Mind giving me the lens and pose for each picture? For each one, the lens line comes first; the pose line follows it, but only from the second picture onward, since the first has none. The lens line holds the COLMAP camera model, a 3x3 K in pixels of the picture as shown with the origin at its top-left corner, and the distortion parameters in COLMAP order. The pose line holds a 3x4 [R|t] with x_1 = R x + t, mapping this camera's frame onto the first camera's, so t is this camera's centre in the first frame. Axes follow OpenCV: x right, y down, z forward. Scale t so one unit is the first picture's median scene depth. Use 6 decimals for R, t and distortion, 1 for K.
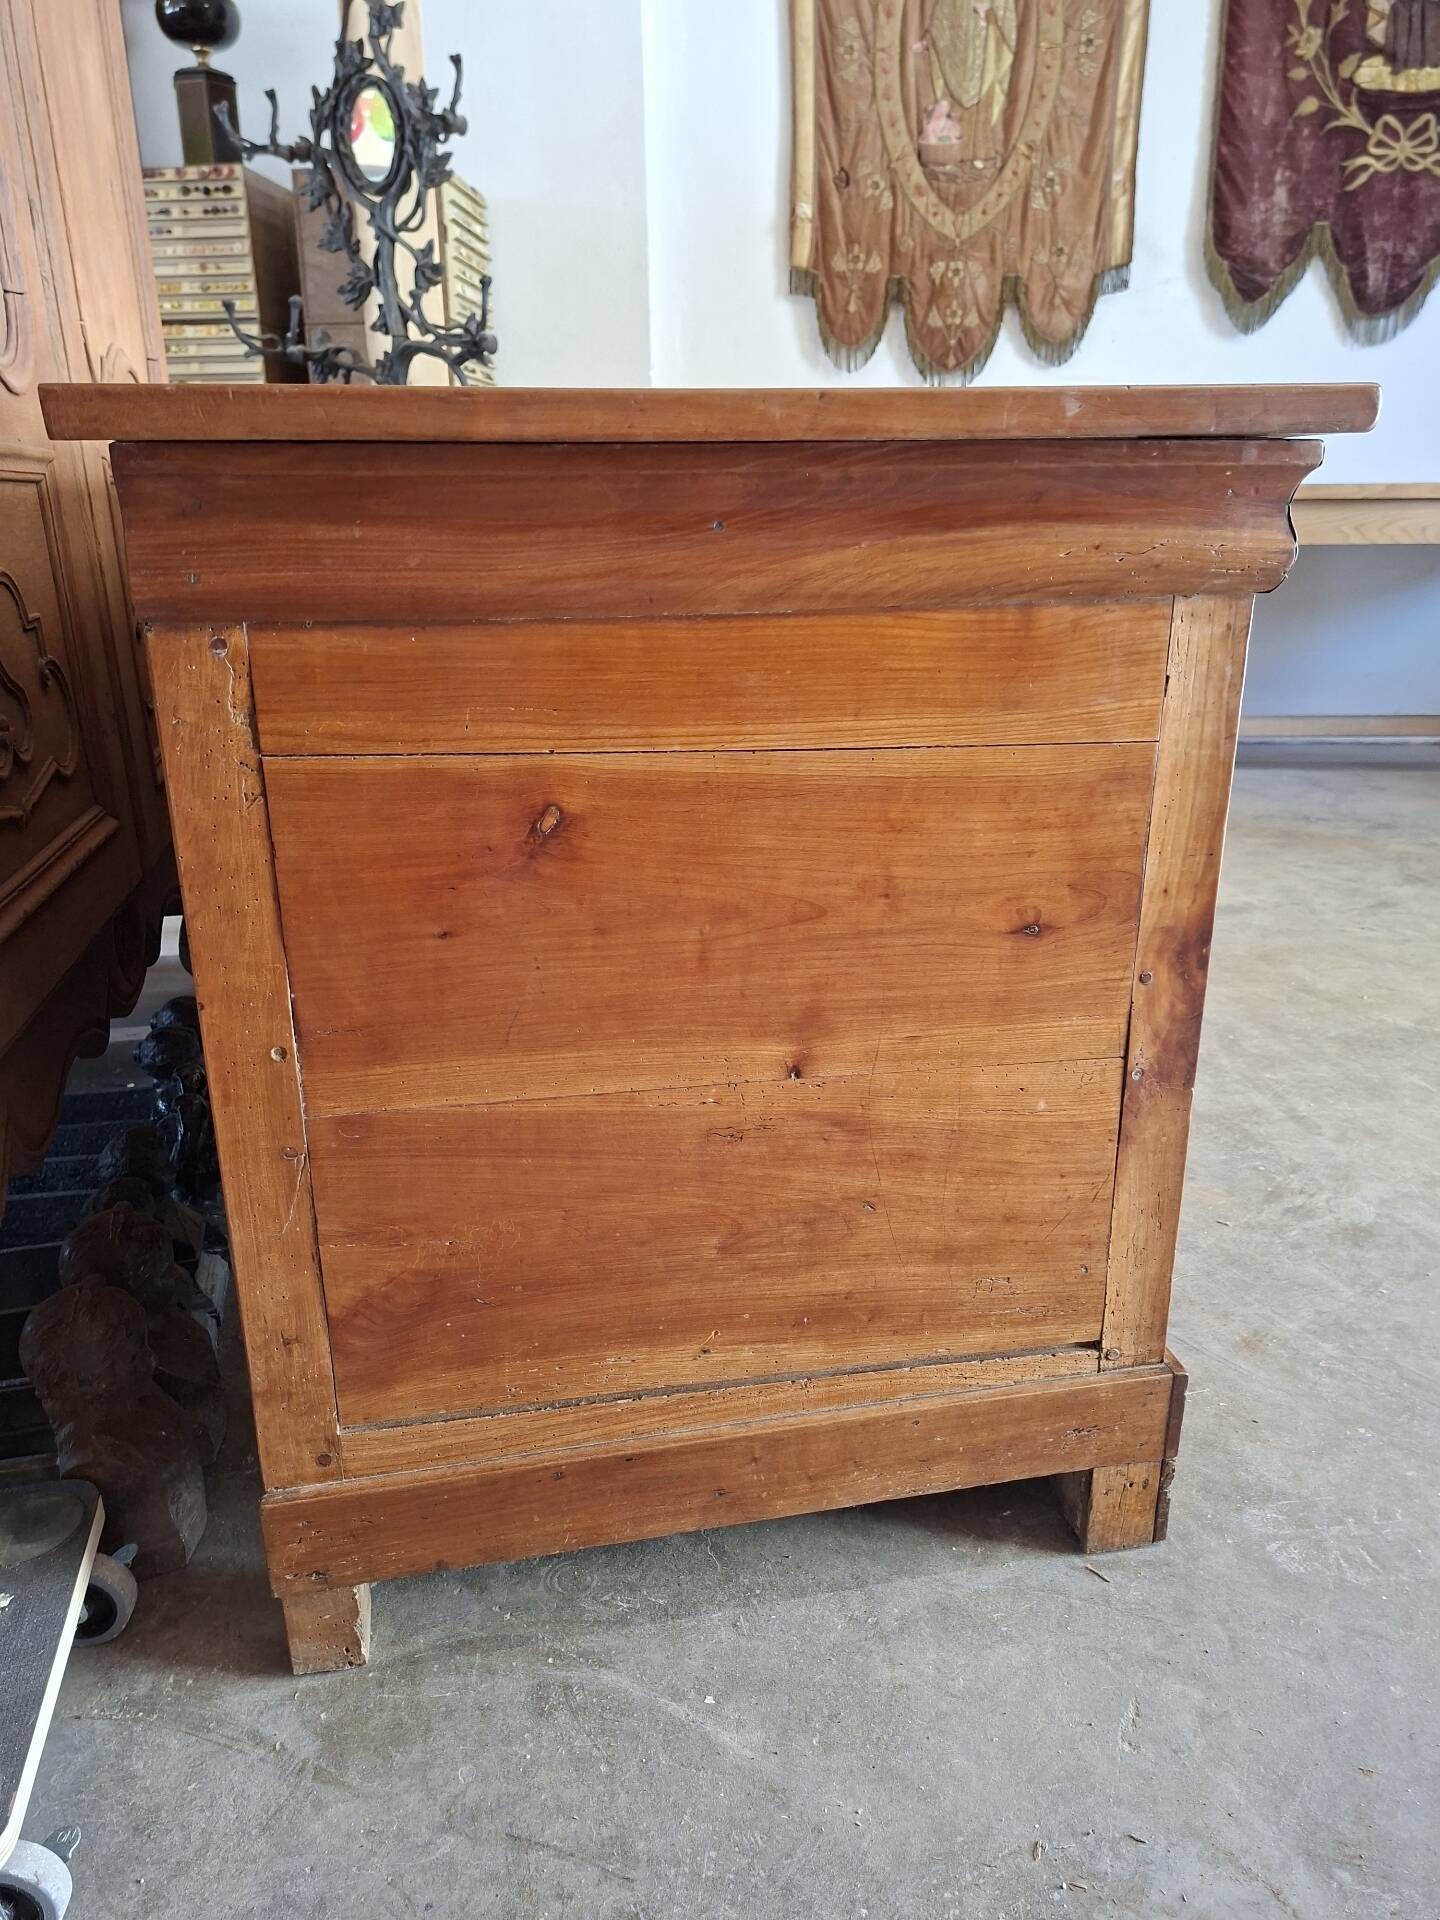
lens RADIAL K [[1325.8, 0, 701.9], [0, 1325.8, 960.9], [0, 0, 1]] dist [0.064000, -0.069867]
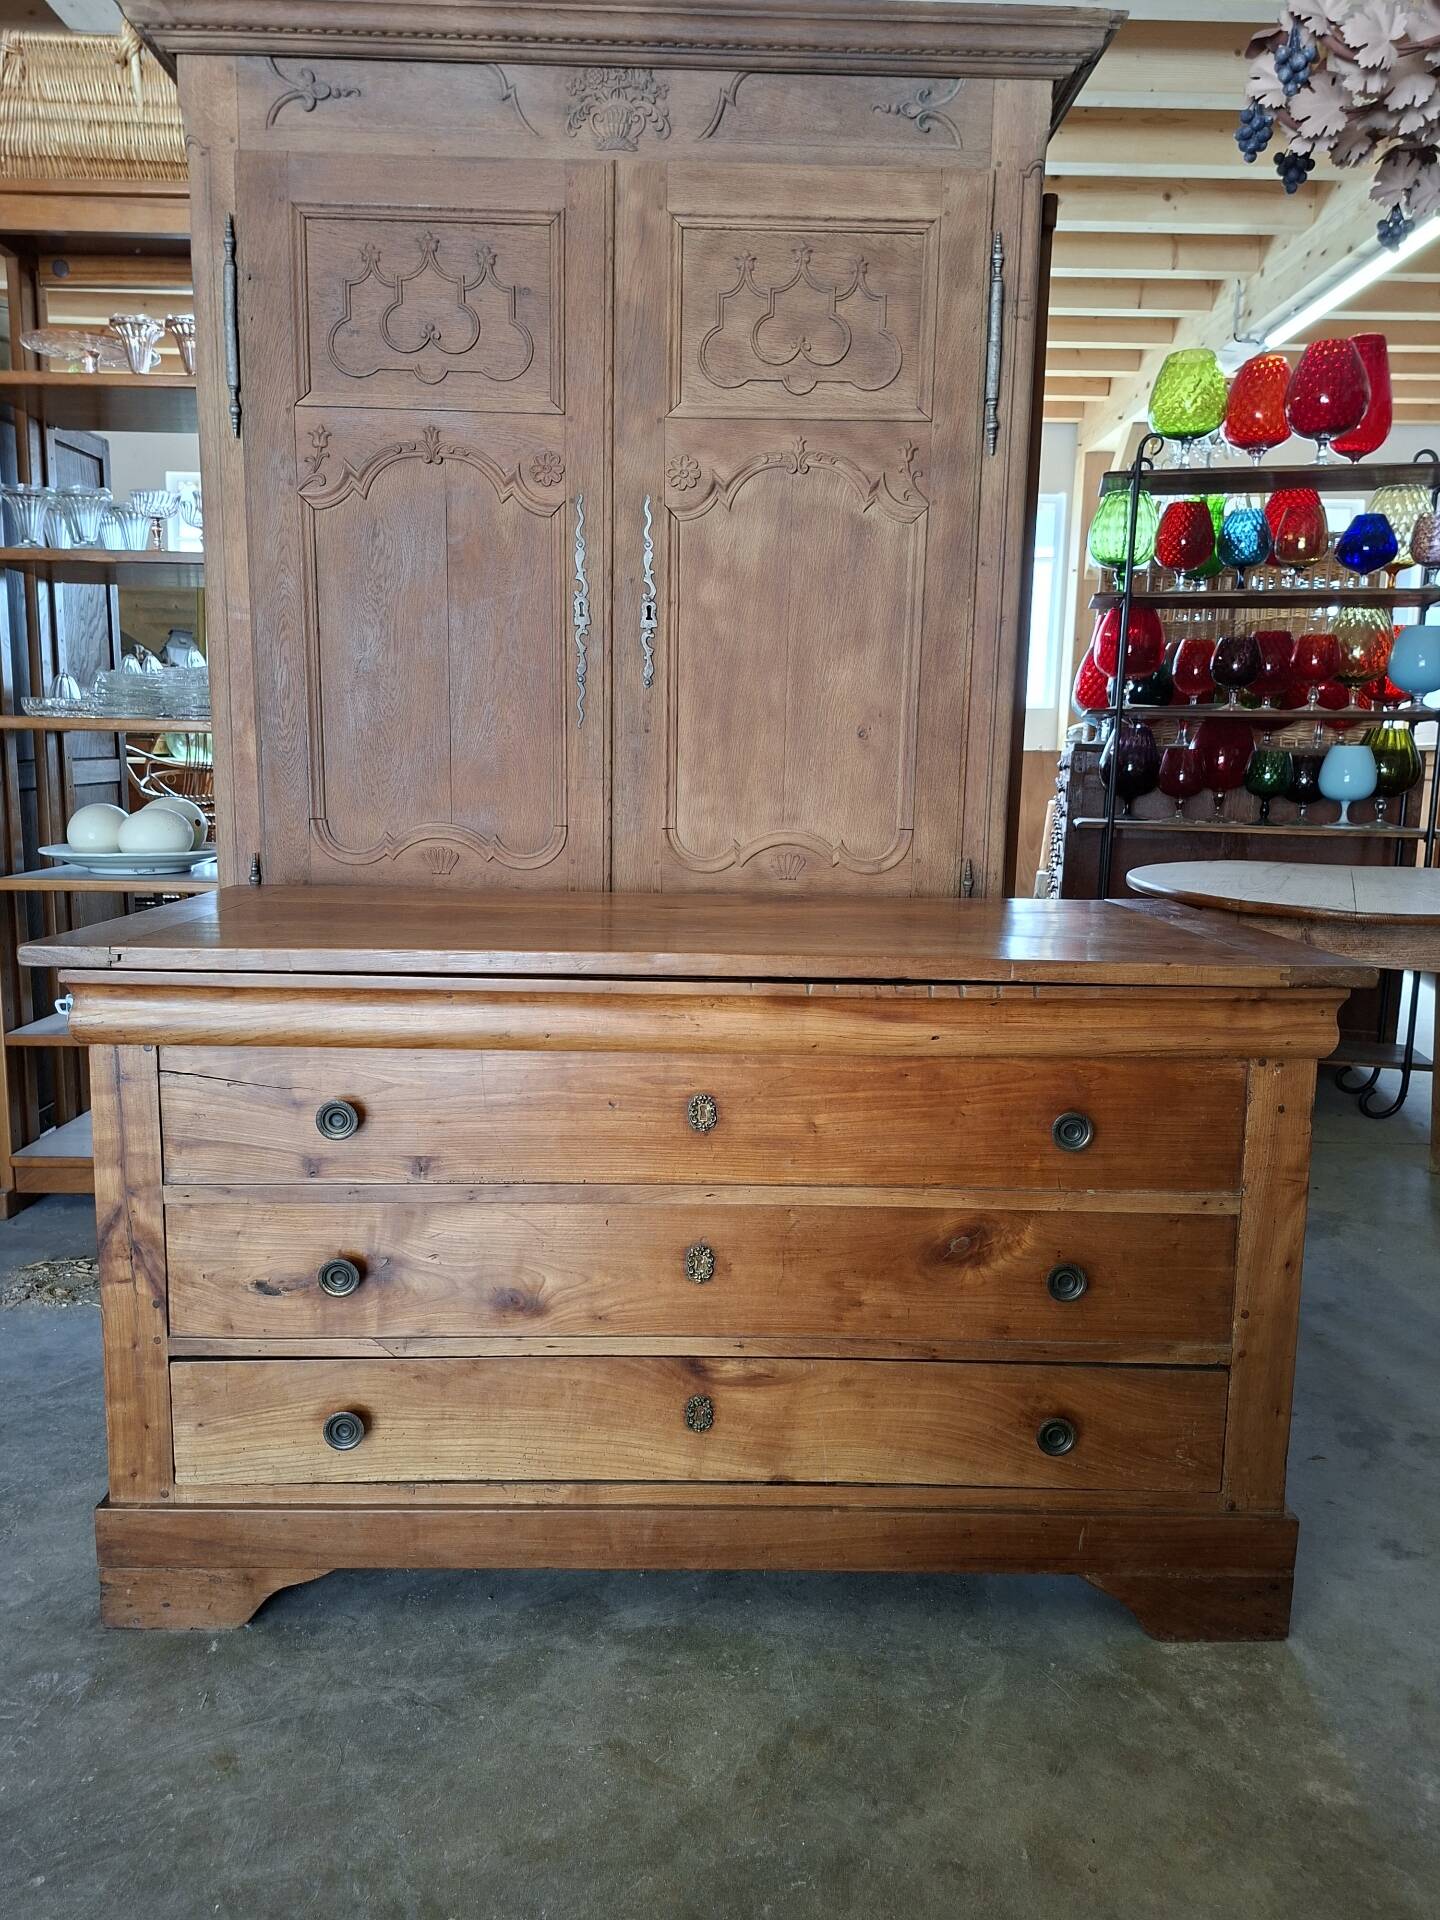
lens RADIAL K [[1325.8, 0, 716.7], [0, 1325.8, 956.6], [0, 0, 1]] dist [0.064000, -0.069867]
pose [[-0.171032, 0.155874, -0.972857, 1.800545], [-0.342409, 0.916457, 0.207034, -0.934383], [0.923853, 0.368524, -0.103371, 1.713968]]
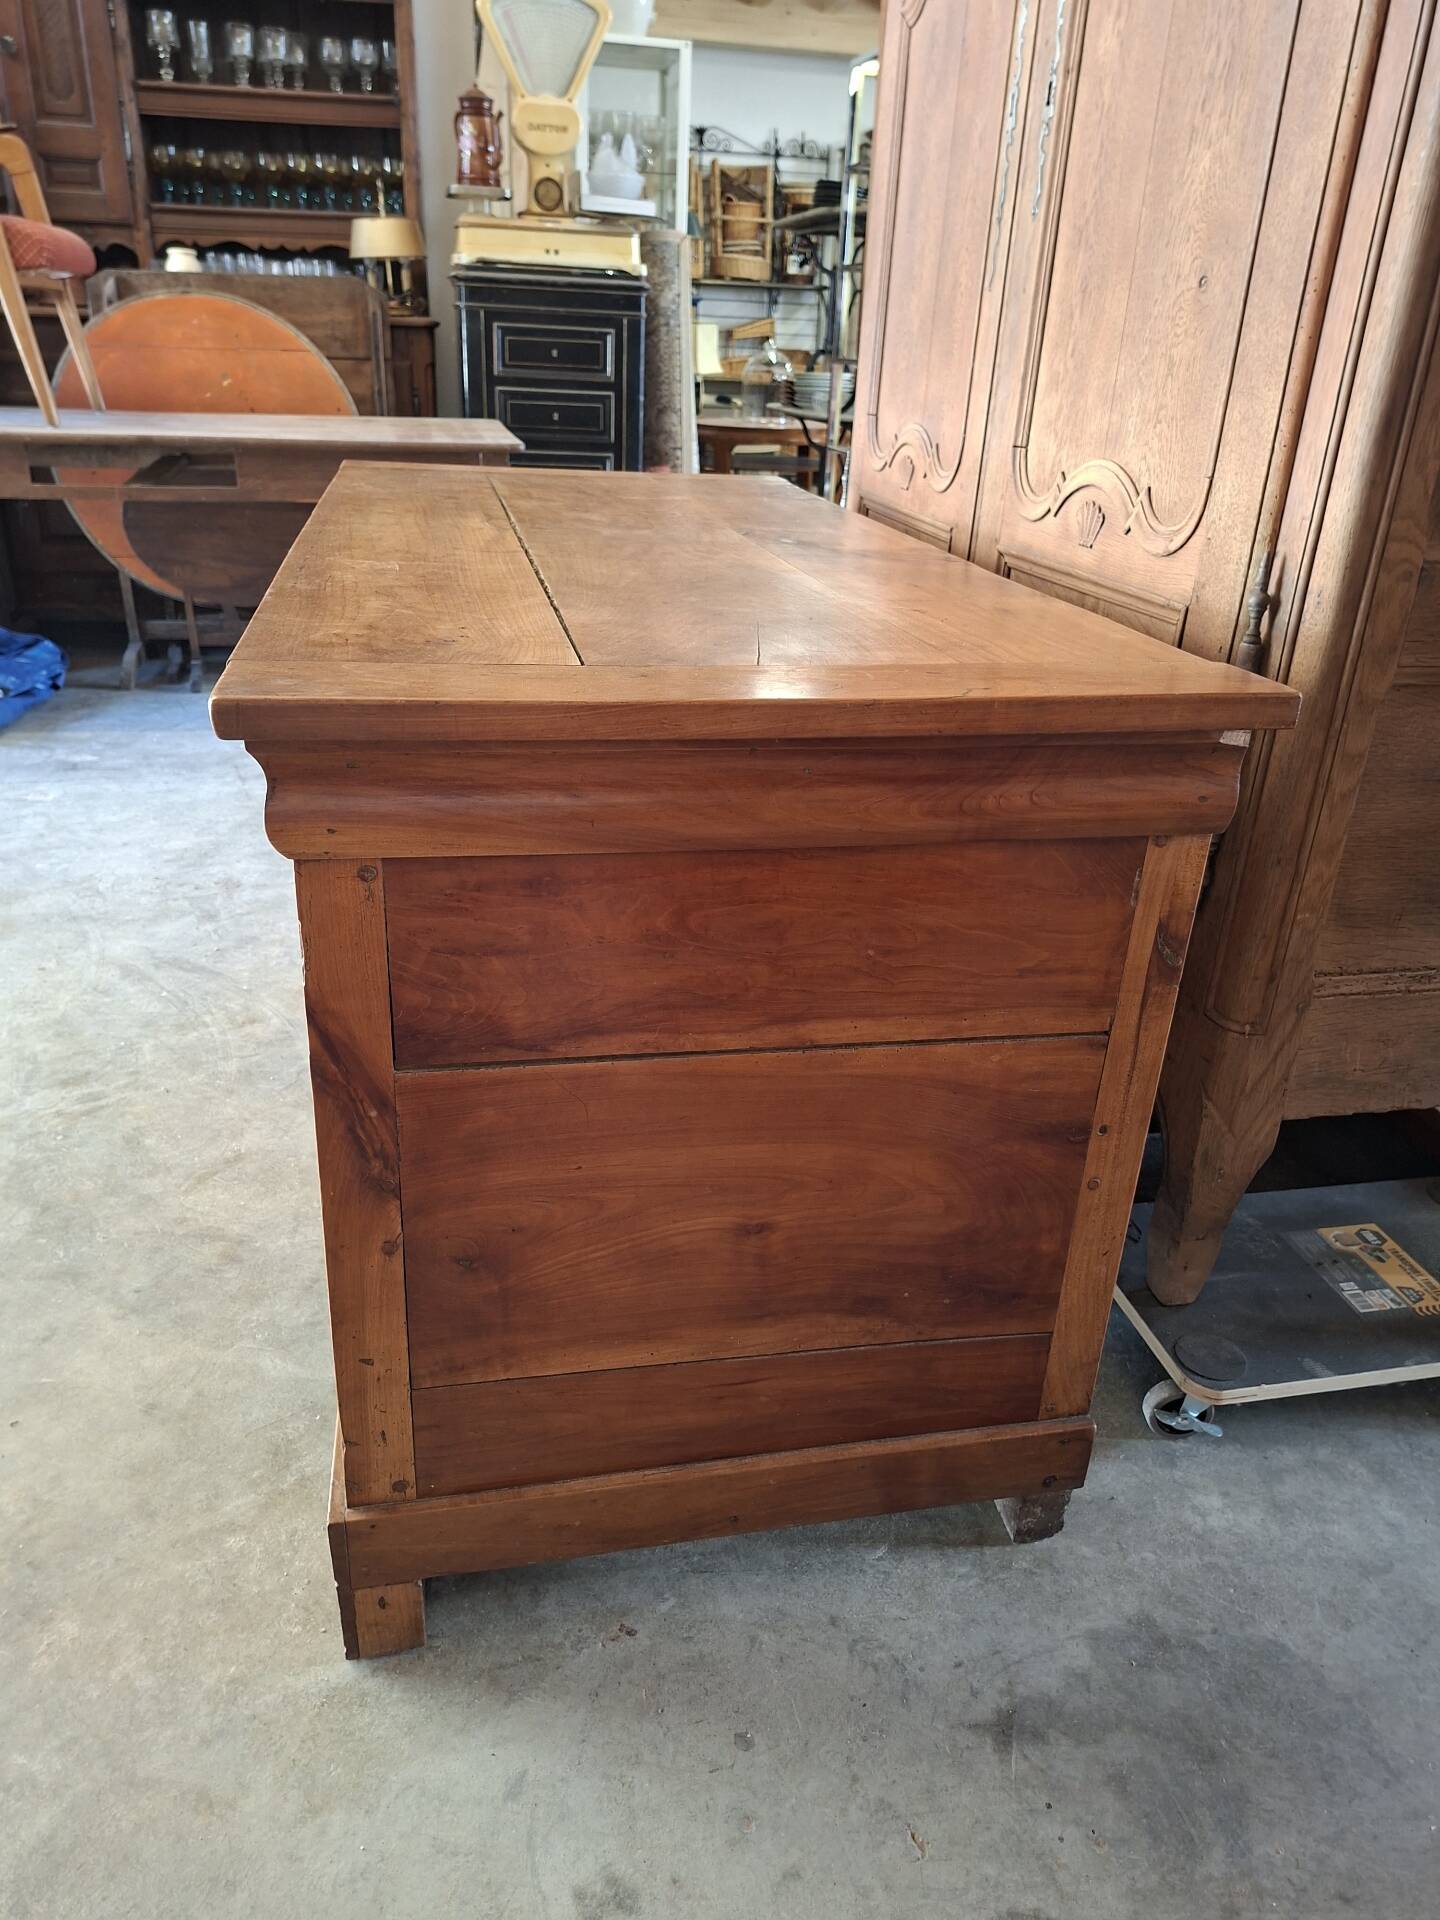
lens RADIAL K [[1325.8, 0, 734.7], [0, 1325.8, 973.5], [0, 0, 1]] dist [0.064000, -0.069867]
pose [[-0.999071, -0.019663, -0.038346, -0.181046], [-0.040943, 0.710690, 0.702313, -1.322683], [0.013442, 0.703231, -0.710834, 2.978533]]
